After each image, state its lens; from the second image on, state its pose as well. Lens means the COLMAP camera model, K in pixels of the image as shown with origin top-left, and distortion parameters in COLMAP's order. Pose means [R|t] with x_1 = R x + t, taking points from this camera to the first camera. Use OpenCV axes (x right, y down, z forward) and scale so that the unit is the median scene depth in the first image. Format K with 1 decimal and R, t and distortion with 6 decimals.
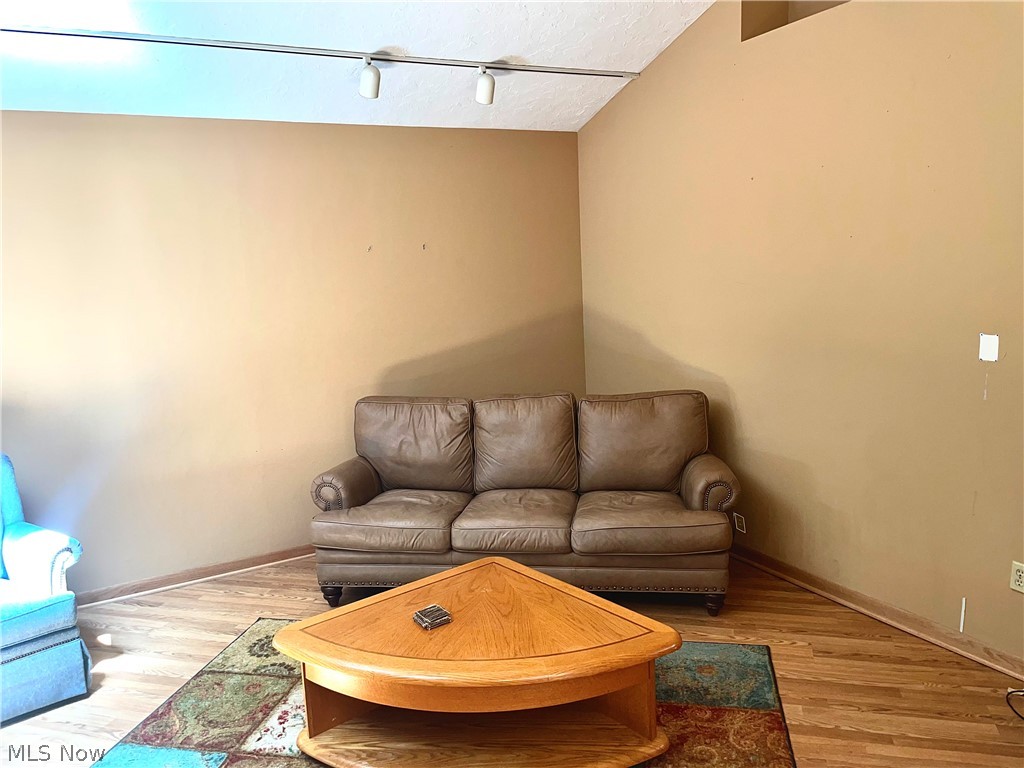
lens RADIAL K [[790.8, 0, 513.0], [0, 790.8, 371.0], [0, 0, 1]] dist [0.078426, -0.102313]
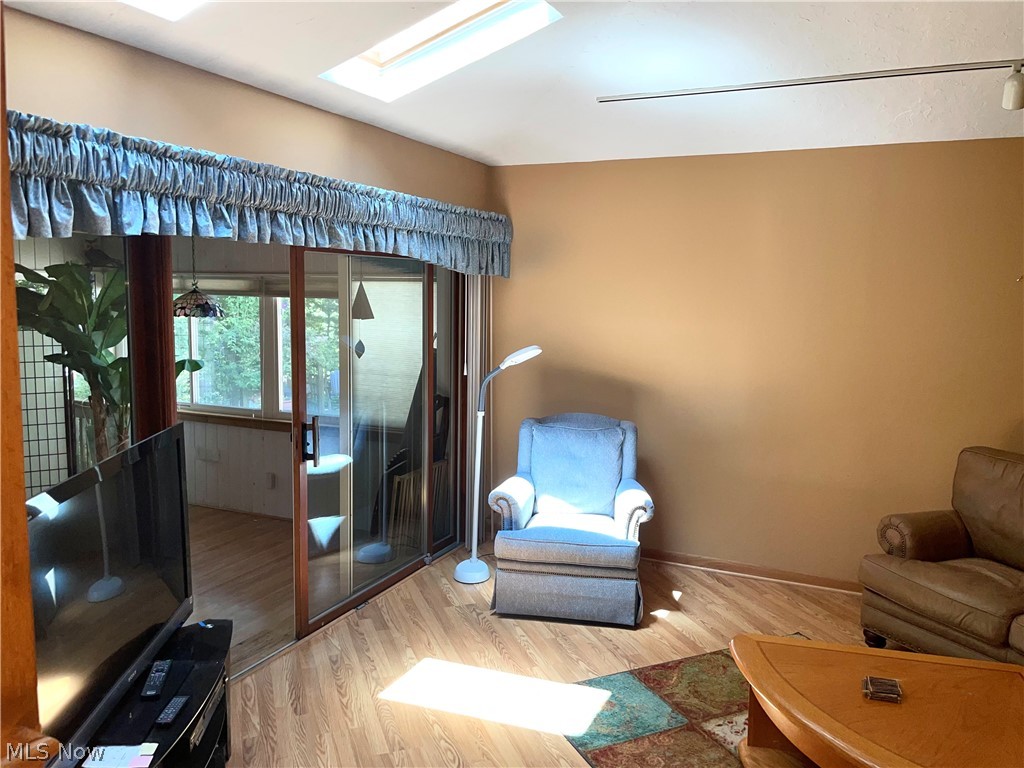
lens RADIAL K [[790.8, 0, 512.1], [0, 790.8, 370.5], [0, 0, 1]] dist [0.078426, -0.102313]
pose [[0.596184, 0.143785, -0.789868, 0.229199], [-0.156560, 0.985766, 0.061275, -0.028053], [0.787435, 0.087131, 0.610209, 0.056547]]
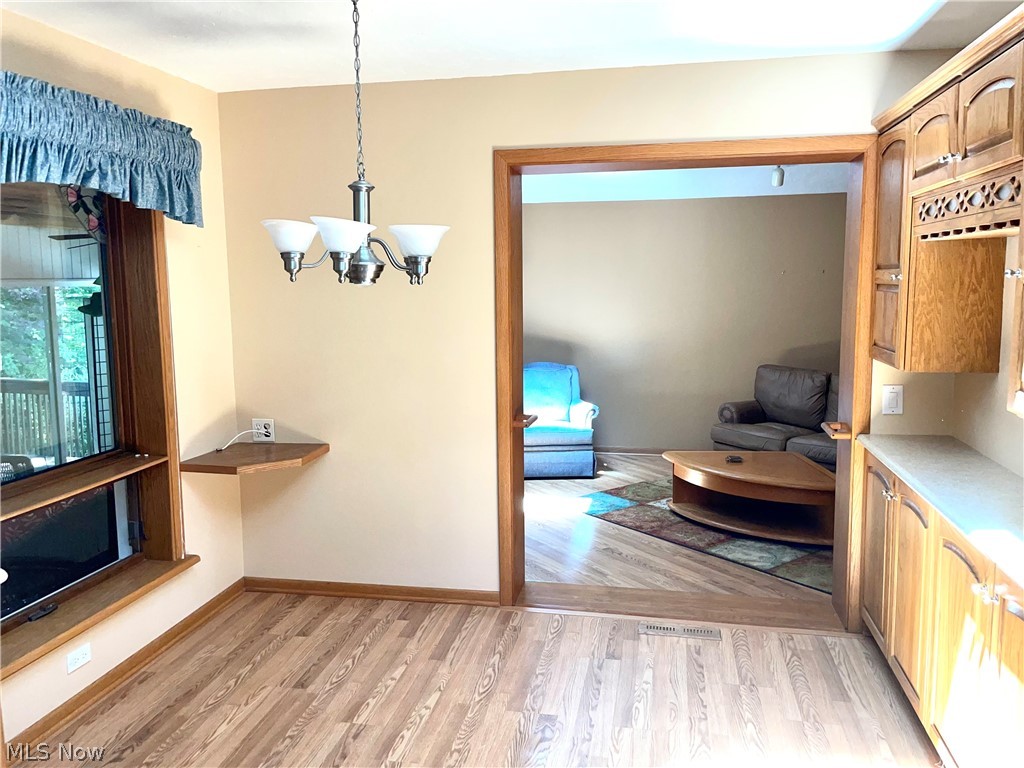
lens RADIAL K [[790.8, 0, 504.9], [0, 790.8, 374.5], [0, 0, 1]] dist [0.078426, -0.102313]
pose [[0.763270, 0.116718, -0.635450, 0.513949], [-0.121784, 0.991907, 0.035911, 0.069110], [0.634498, 0.049978, 0.771307, -0.678690]]
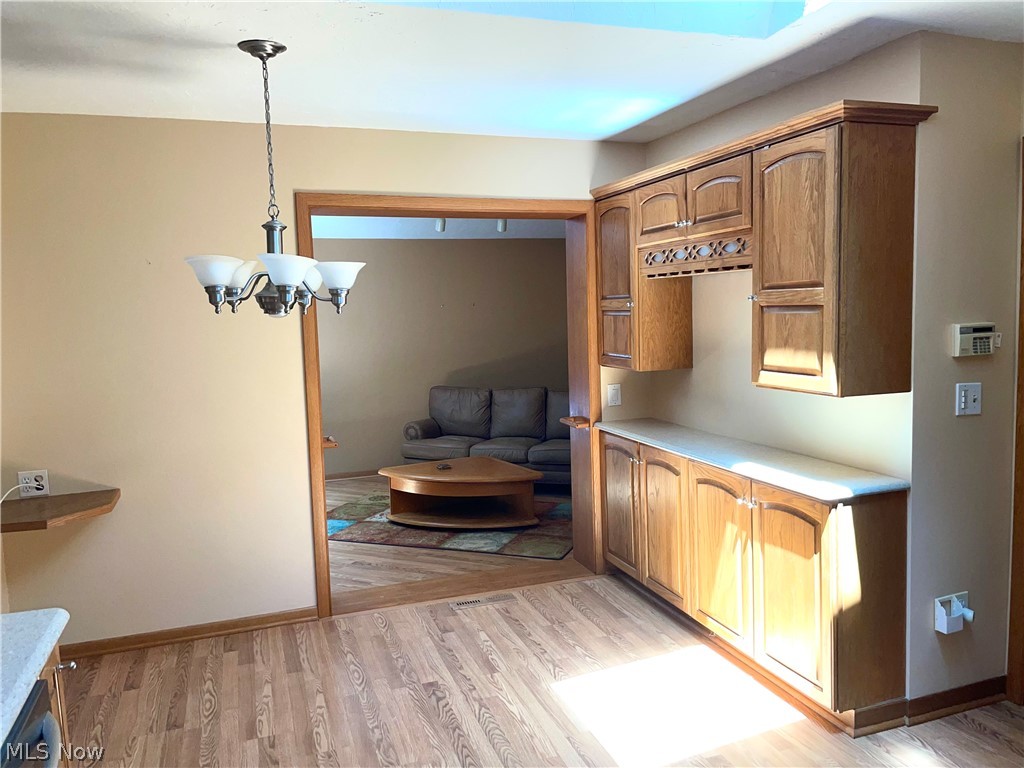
lens RADIAL K [[790.8, 0, 510.7], [0, 790.8, 378.4], [0, 0, 1]] dist [0.078426, -0.102313]
pose [[0.985724, 0.033782, -0.164947, 0.333944], [-0.042459, 0.997878, -0.049363, 0.114366], [0.162930, 0.055661, 0.985066, -0.909053]]
